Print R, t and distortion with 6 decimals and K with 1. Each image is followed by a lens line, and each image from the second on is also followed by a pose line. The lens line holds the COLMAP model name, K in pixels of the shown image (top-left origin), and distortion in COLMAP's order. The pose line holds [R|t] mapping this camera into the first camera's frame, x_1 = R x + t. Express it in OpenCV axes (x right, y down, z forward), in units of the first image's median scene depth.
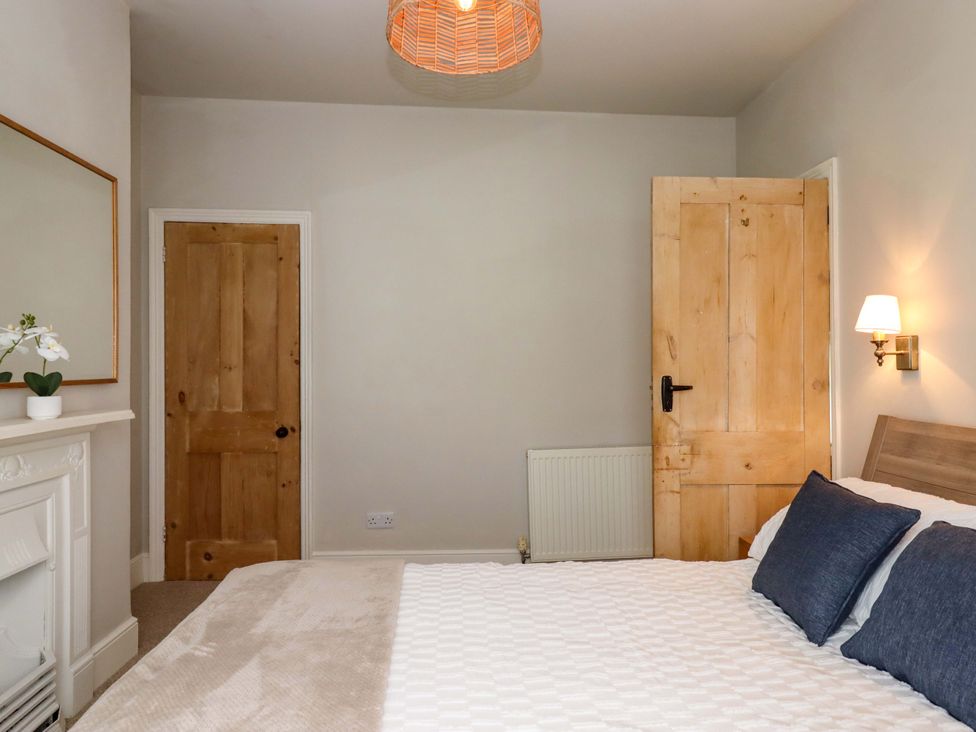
lens RADIAL K [[646.5, 0, 495.5], [0, 646.5, 361.6], [0, 0, 1]] dist [0.004611, -0.013753]
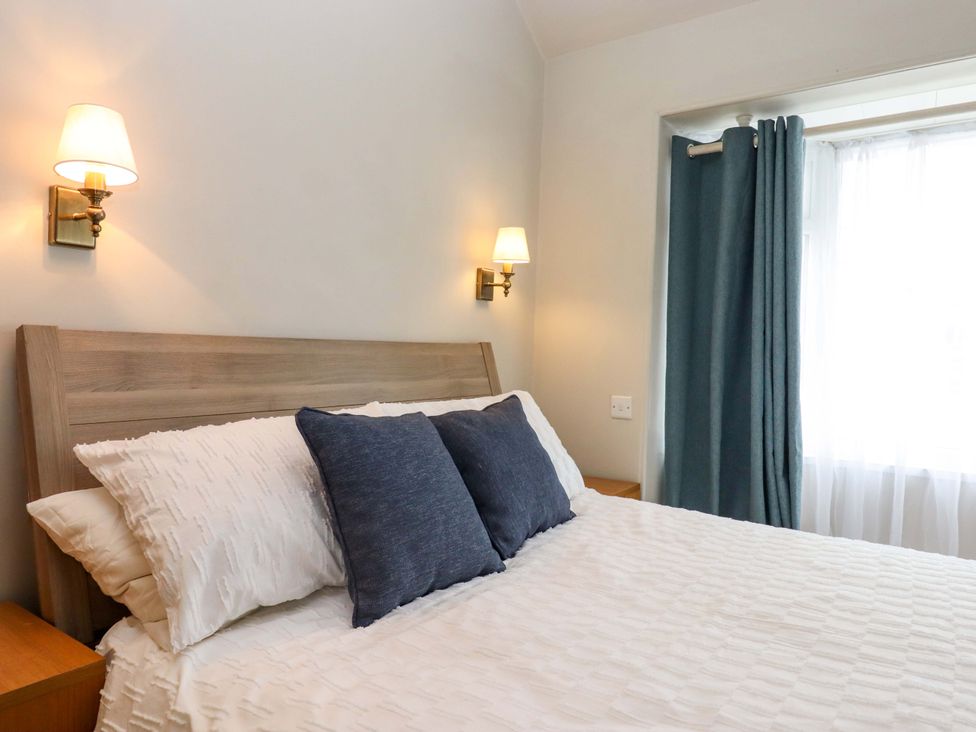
lens RADIAL K [[646.5, 0, 495.5], [0, 646.5, 361.6], [0, 0, 1]] dist [0.004611, -0.013753]
pose [[-0.768495, -0.024728, 0.639378, -0.039937], [-0.021983, 0.999683, 0.012241, 0.105115], [-0.639478, -0.004649, -0.768796, 1.254348]]
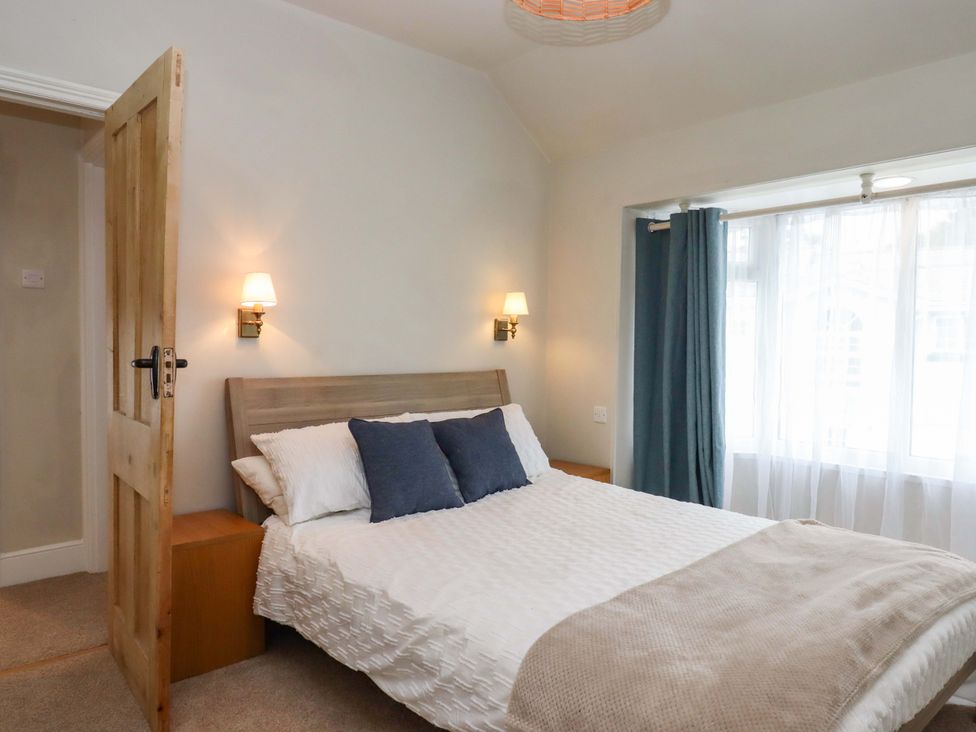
lens RADIAL K [[662.9, 0, 495.6], [0, 662.9, 361.4], [0, 0, 1]] dist [-0.000533, -0.000551]
pose [[-0.612593, -0.025544, 0.789985, -0.633129], [-0.010163, 0.999650, 0.024443, 0.023164], [-0.790333, 0.006945, -0.612638, 1.445255]]
